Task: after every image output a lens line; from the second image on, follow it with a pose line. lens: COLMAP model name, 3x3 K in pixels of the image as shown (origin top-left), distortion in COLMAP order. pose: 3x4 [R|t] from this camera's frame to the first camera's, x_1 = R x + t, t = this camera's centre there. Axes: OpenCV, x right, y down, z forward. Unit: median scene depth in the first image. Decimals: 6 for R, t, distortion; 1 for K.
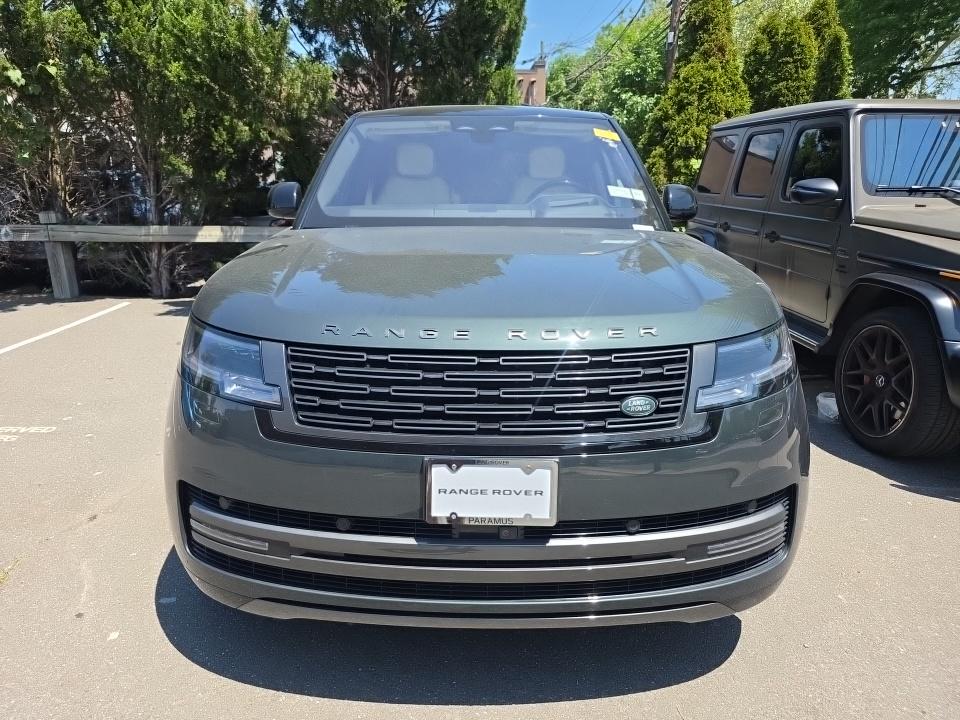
lens RADIAL K [[642.2, 0, 480.0], [0, 642.2, 360.0], [0, 0, 1]] dist [-0.005469, -0.000292]
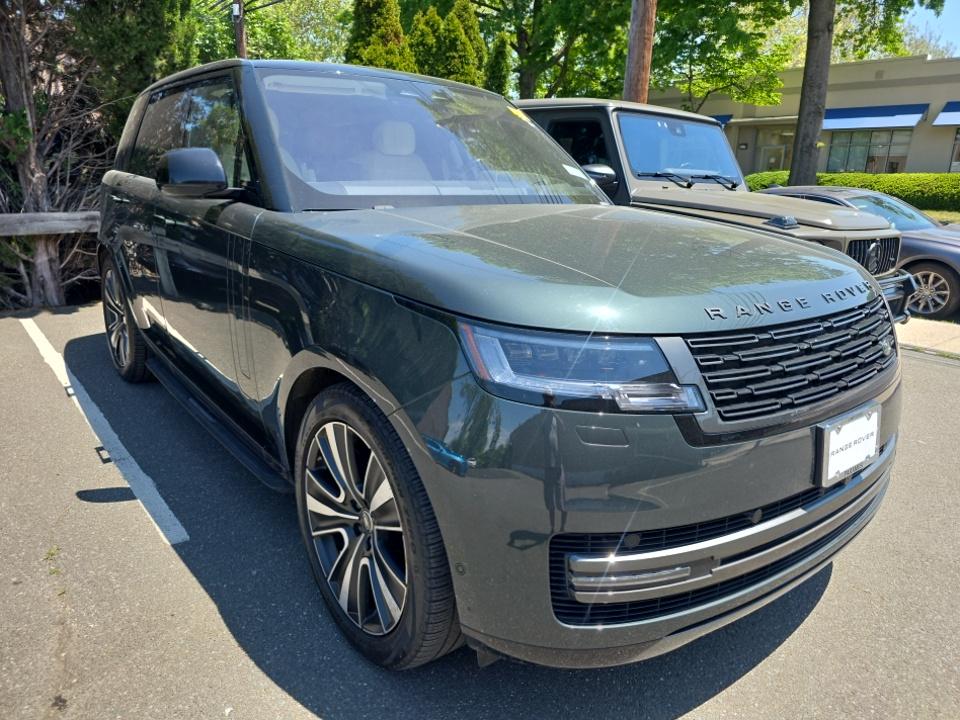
lens RADIAL K [[648.5, 0, 480.0], [0, 648.5, 360.0], [0, 0, 1]] dist [-0.001062, -0.002783]
pose [[0.776765, -0.153198, 0.610873, -0.434832], [0.140345, 0.987679, 0.069238, -0.038159], [-0.613954, 0.031951, 0.788695, 0.197614]]
